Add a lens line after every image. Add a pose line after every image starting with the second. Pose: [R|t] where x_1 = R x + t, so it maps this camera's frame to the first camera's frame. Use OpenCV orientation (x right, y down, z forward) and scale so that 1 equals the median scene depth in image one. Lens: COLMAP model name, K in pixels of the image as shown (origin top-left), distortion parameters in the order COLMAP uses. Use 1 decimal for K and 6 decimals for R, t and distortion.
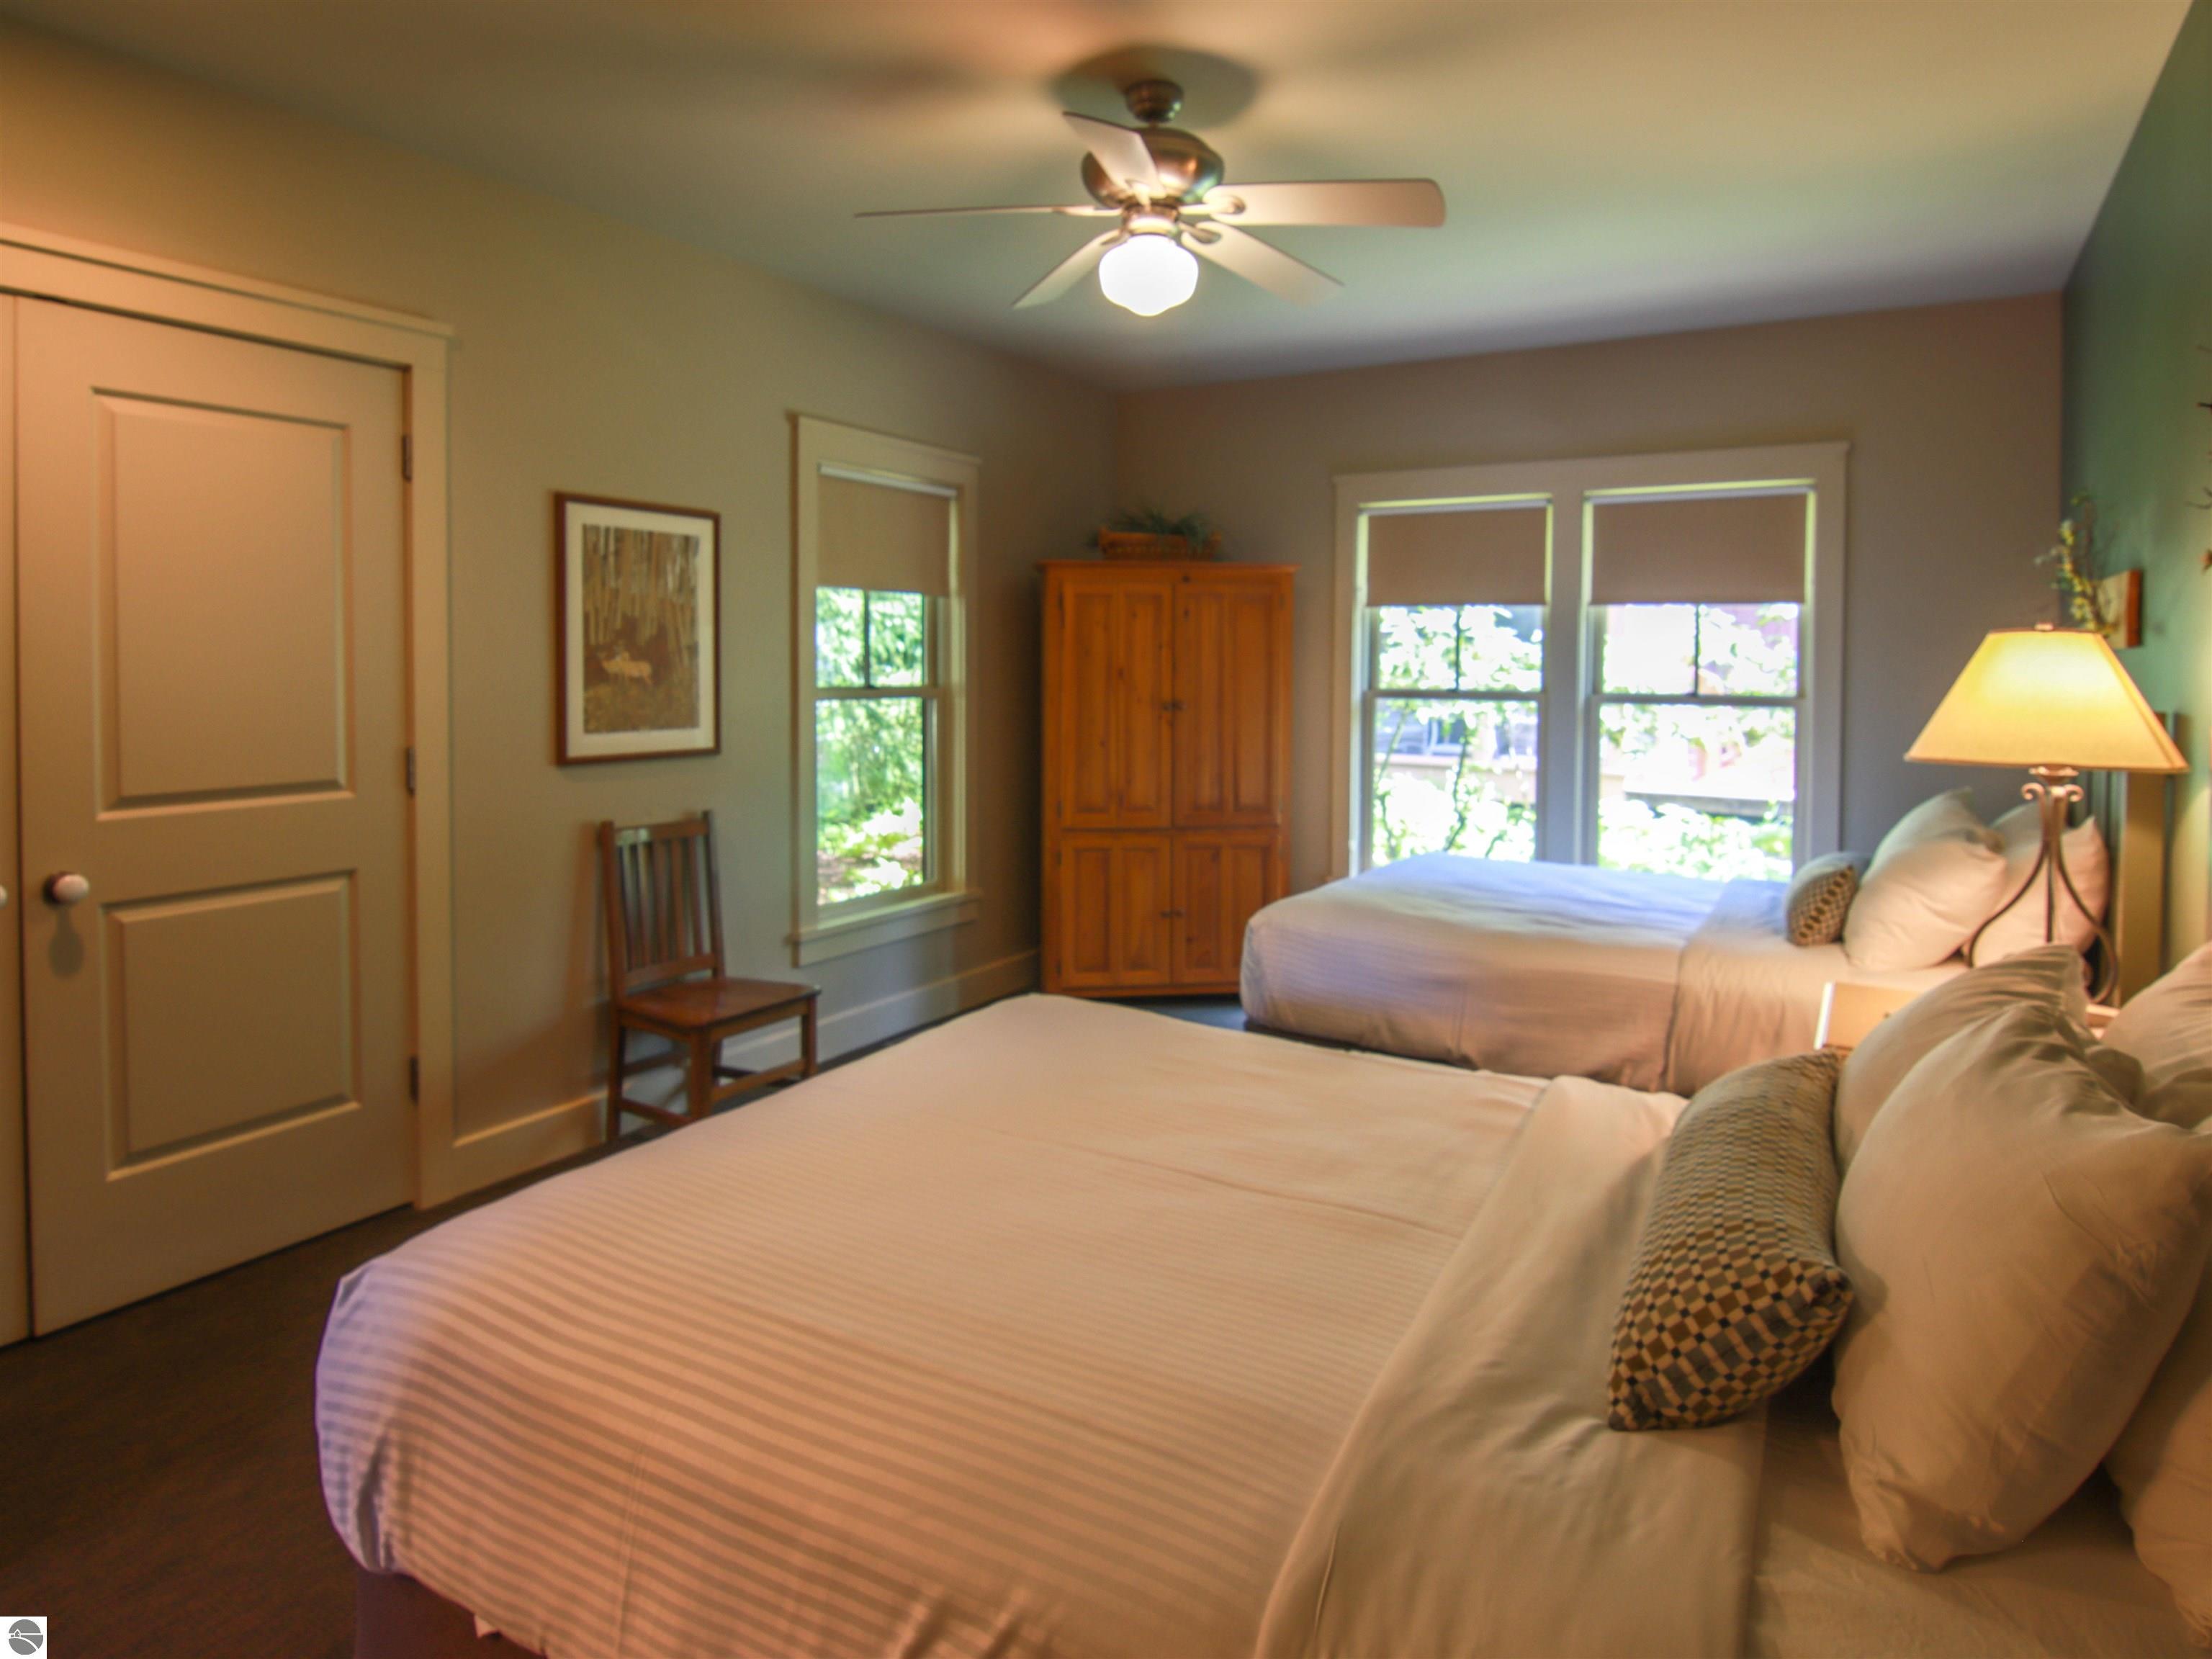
lens RADIAL K [[1320.4, 0, 1148.3], [0, 1320.4, 831.7], [0, 0, 1]] dist [-0.003321, -0.012883]
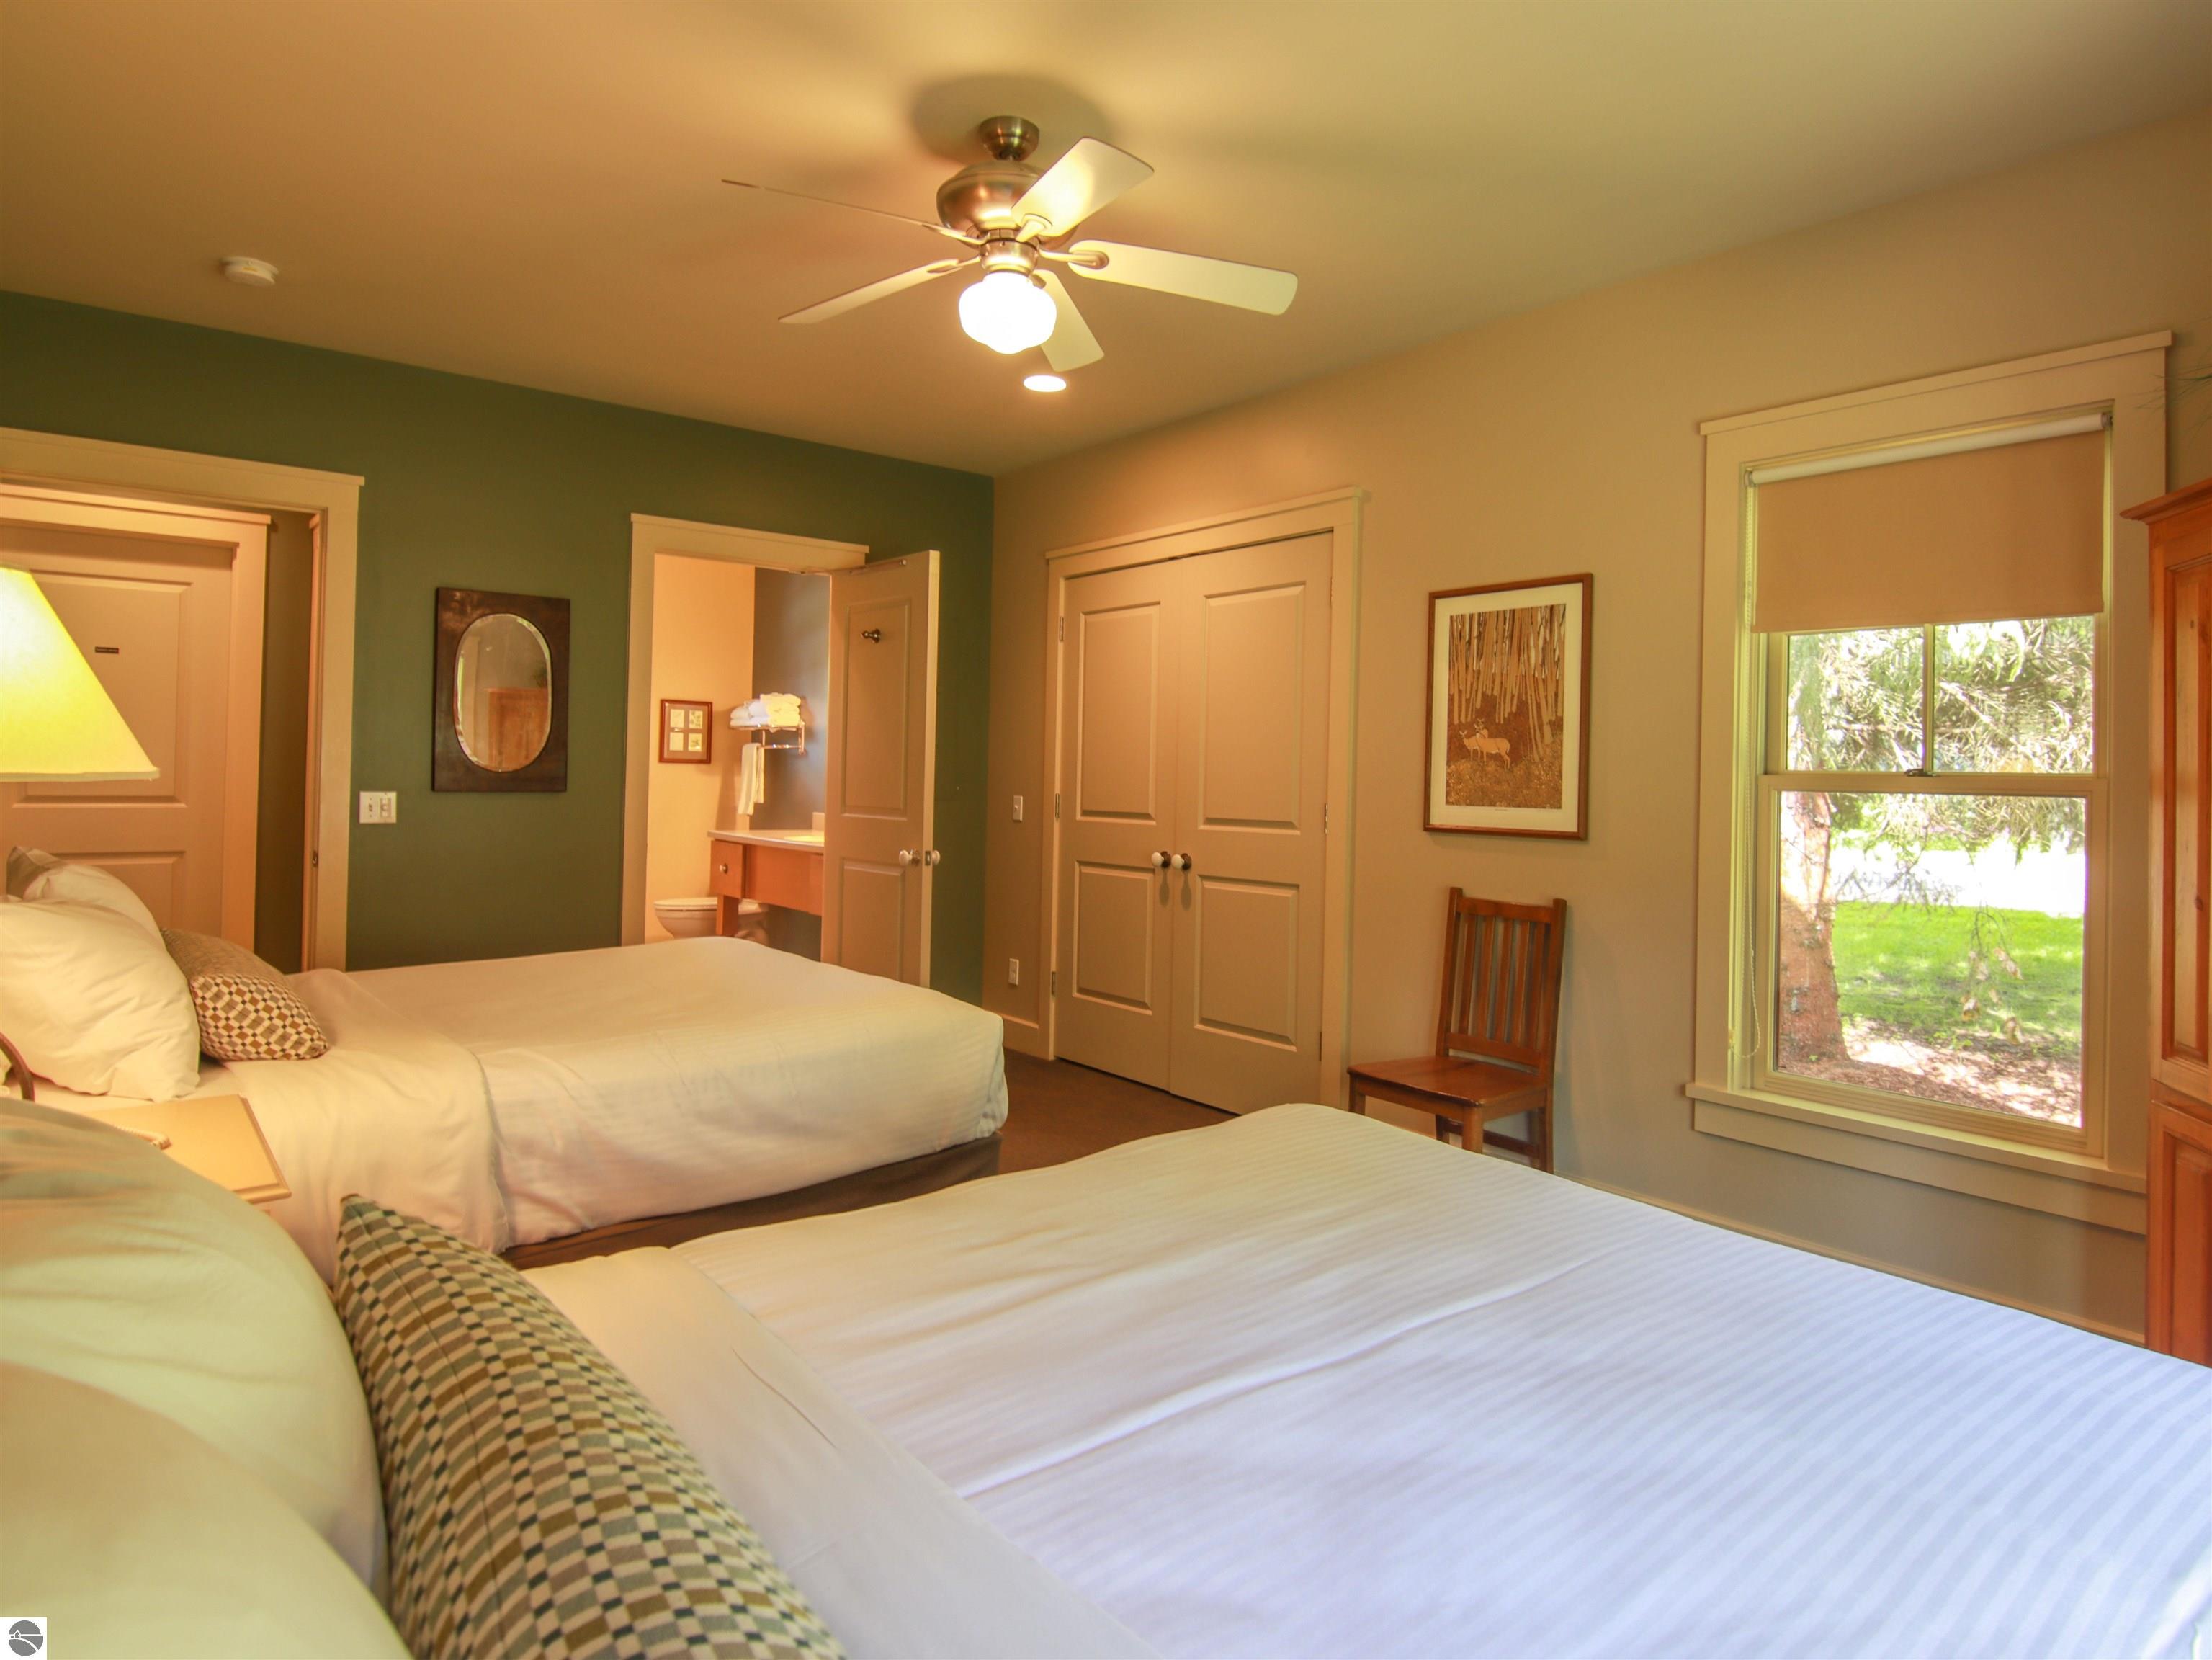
lens RADIAL K [[1320.6, 0, 1148.3], [0, 1320.6, 832.2], [0, 0, 1]] dist [-0.003321, -0.012883]
pose [[-0.369260, 0.044991, -0.928236, 0.667477], [-0.124381, 0.987448, 0.097341, -0.124640], [0.920965, 0.151399, -0.359029, 1.139817]]
